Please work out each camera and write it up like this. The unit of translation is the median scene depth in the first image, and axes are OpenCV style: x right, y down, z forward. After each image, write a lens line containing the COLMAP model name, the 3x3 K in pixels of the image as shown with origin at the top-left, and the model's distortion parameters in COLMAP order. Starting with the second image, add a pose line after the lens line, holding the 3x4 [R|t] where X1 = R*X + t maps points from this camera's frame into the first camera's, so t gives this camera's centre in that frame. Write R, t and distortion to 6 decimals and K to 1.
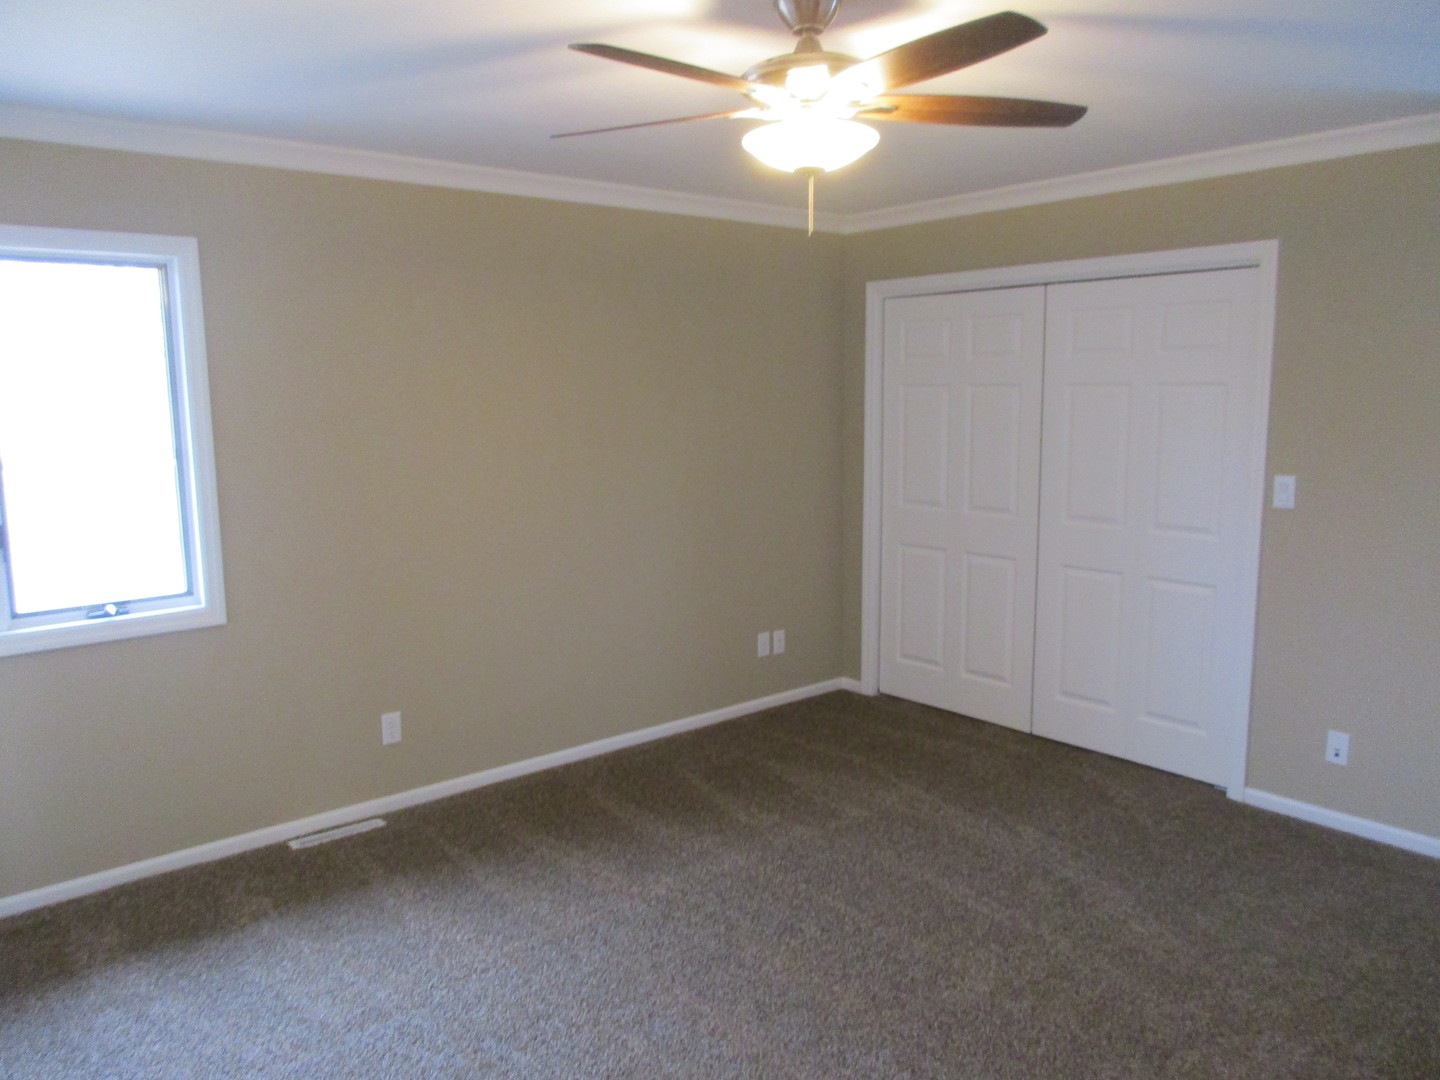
lens RADIAL K [[1064.3, 0, 716.2], [0, 1064.3, 529.2], [0, 0, 1]] dist [-0.011017, 0.008278]
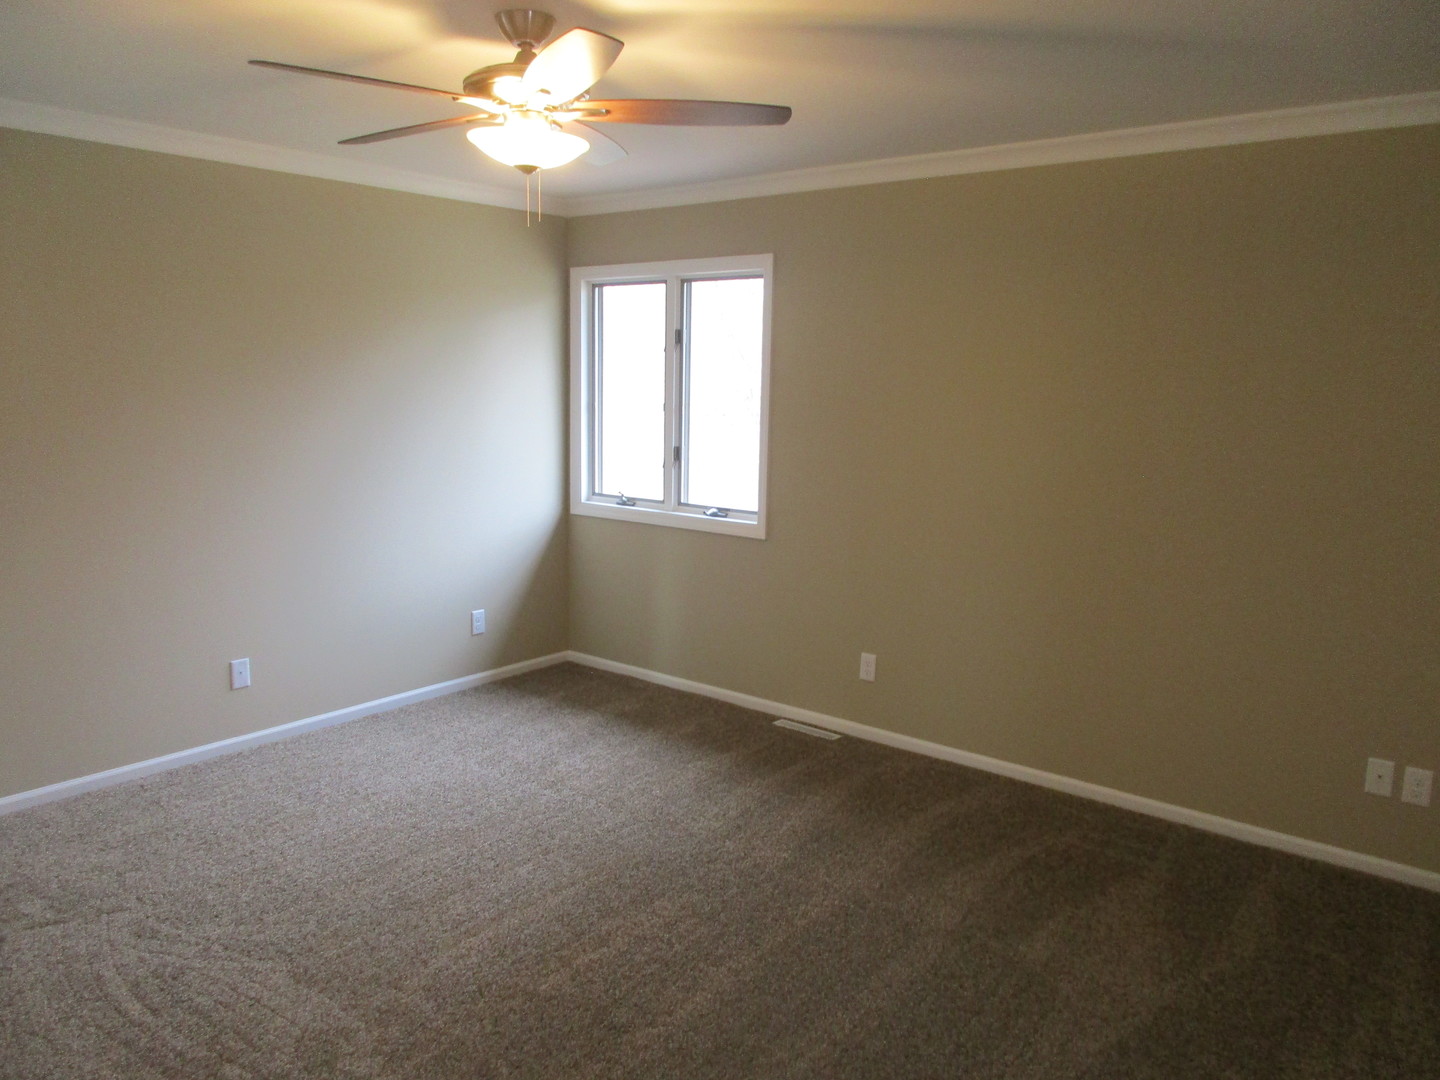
lens RADIAL K [[1064.3, 0, 718.9], [0, 1064.3, 531.6], [0, 0, 1]] dist [-0.011017, 0.008278]
pose [[0.197697, 0.168354, -0.965698, 0.785586], [-0.151082, 0.978604, 0.139675, -0.095901], [0.968551, 0.118286, 0.218902, 0.611302]]
